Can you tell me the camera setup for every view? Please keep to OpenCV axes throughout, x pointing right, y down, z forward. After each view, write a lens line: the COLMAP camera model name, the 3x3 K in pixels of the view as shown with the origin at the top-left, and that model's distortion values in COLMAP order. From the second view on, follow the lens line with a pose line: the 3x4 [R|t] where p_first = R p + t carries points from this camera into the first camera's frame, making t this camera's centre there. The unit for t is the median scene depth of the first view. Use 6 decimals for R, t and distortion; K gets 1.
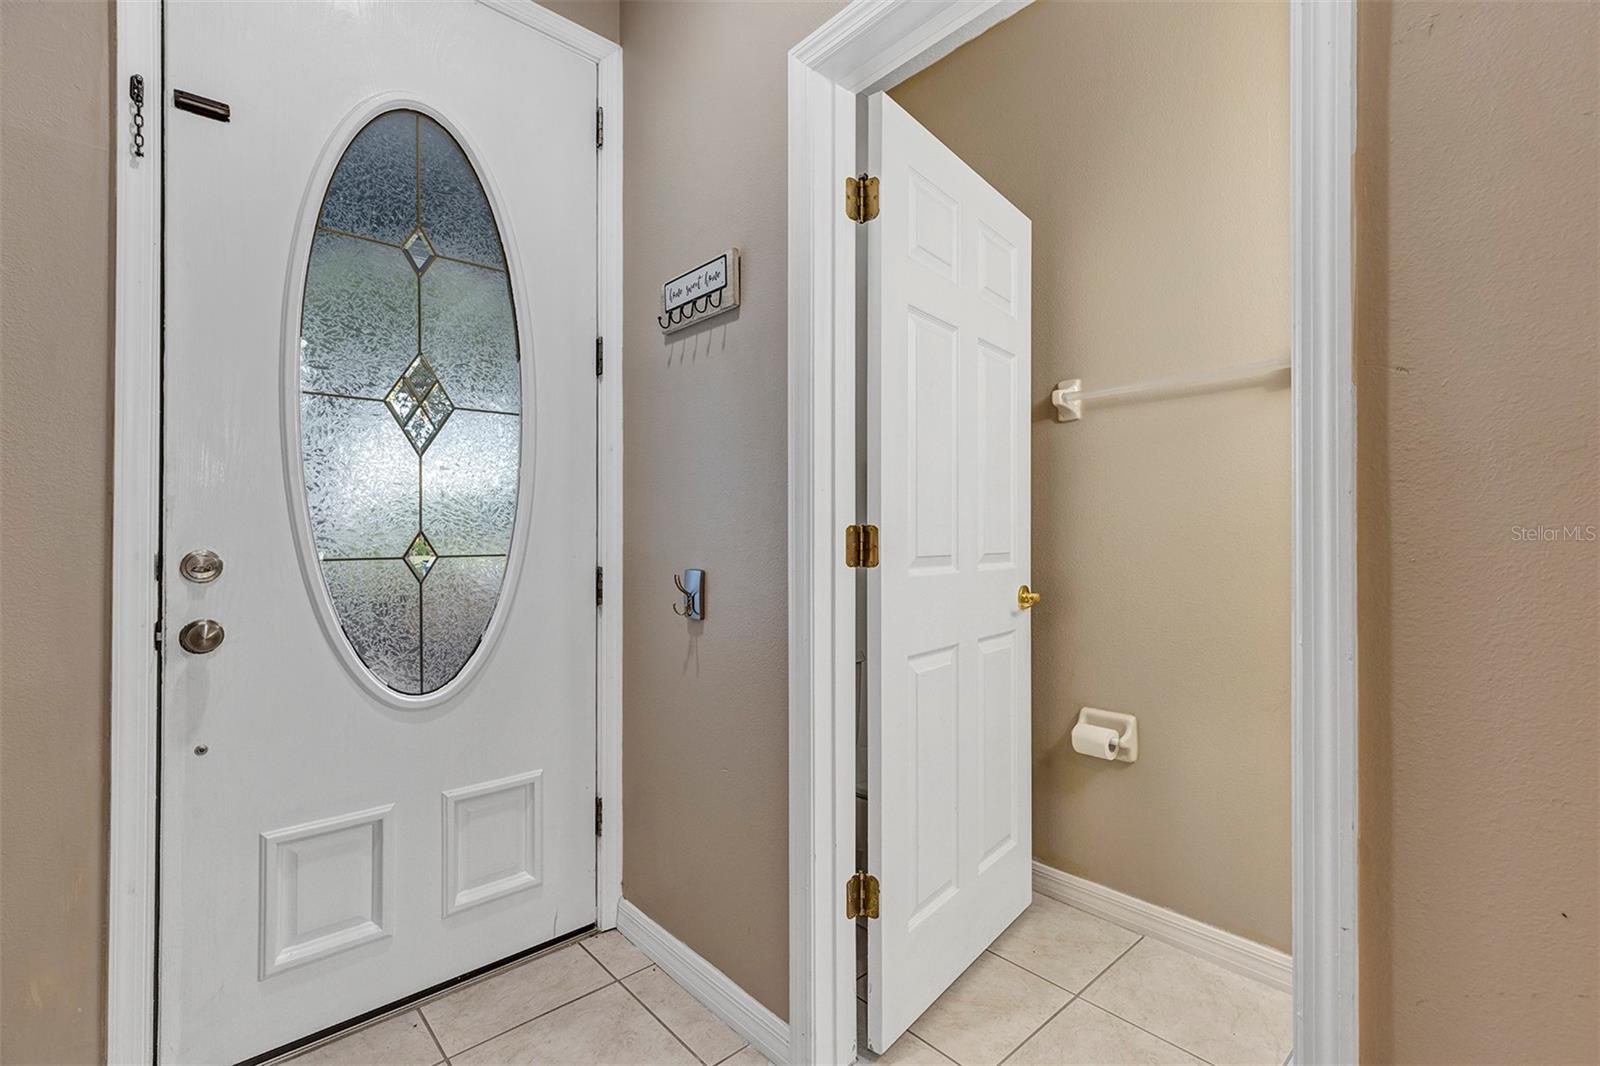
lens RADIAL K [[727.5, 0, 799.0], [0, 727.5, 531.4], [0, 0, 1]] dist [0.013906, 0.000212]
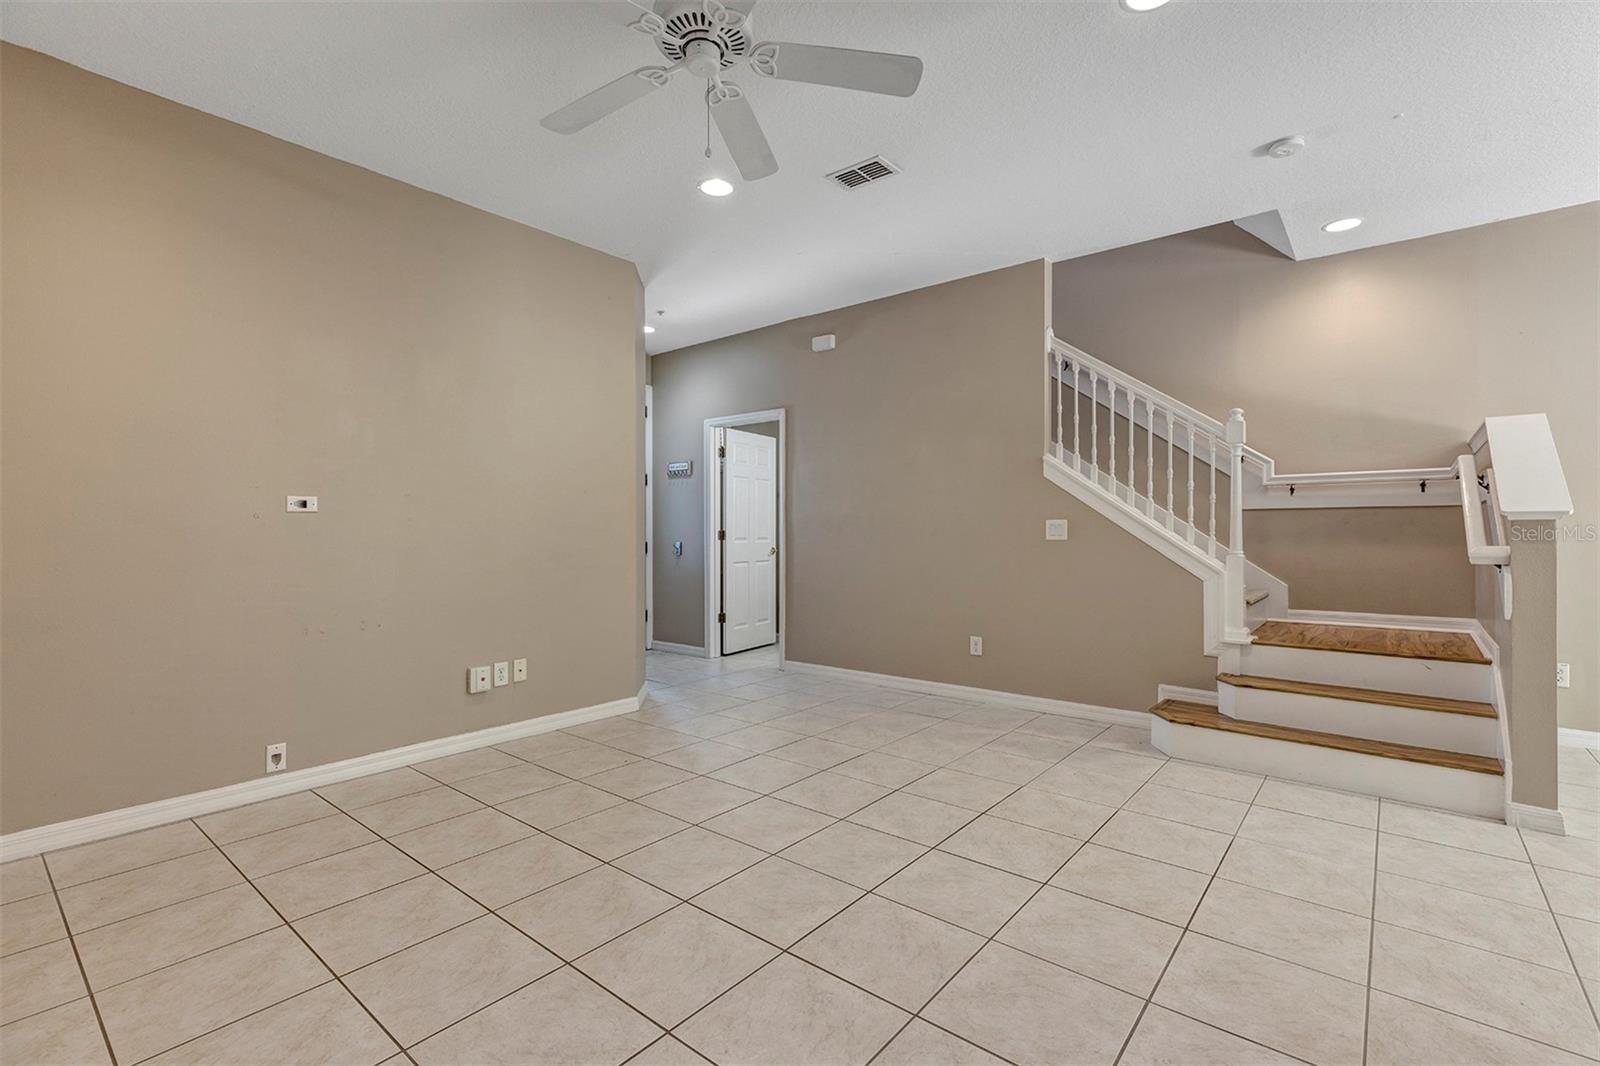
lens RADIAL K [[727.5, 0, 797.7], [0, 727.5, 529.2], [0, 0, 1]] dist [0.013906, 0.000212]
pose [[0.989817, -0.000295, 0.142342, -0.077633], [-0.000178, 0.999995, 0.003307, -0.029338], [-0.142342, -0.003298, 0.989812, -3.159763]]
